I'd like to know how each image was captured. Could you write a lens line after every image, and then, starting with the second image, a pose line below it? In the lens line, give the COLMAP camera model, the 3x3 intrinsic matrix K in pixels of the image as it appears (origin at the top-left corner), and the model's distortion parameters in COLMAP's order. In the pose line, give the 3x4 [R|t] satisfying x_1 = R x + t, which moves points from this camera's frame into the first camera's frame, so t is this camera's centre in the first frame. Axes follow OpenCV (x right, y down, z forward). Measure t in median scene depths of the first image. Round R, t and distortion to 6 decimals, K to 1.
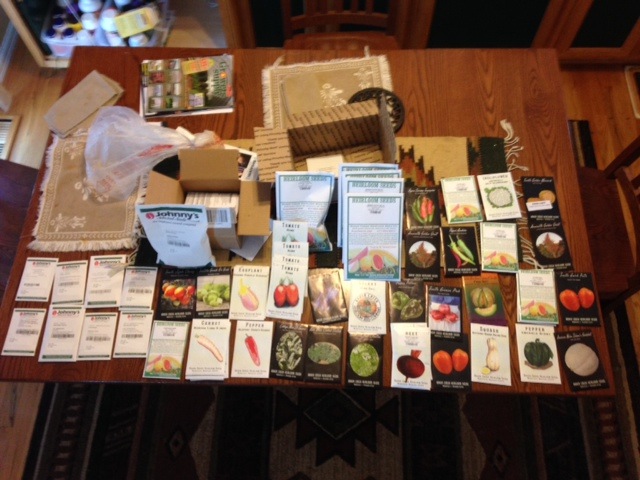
lens RADIAL K [[618.3, 0, 320.4], [0, 618.3, 240.3], [0, 0, 1]] dist [0.103008, 0.000000]
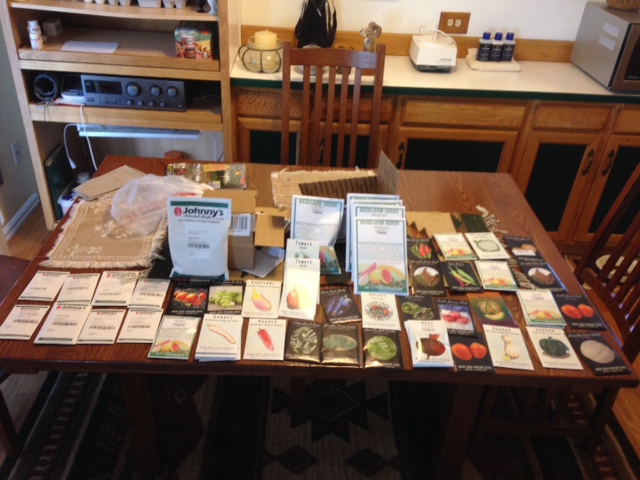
lens RADIAL K [[618.3, 0, 319.4], [0, 618.3, 241.5], [0, 0, 1]] dist [0.103008, 0.000000]
pose [[0.995427, 0.045241, 0.084136, -0.111629], [0.008941, 0.832755, -0.553569, 0.568451], [-0.095109, 0.551790, 0.828542, 0.109941]]
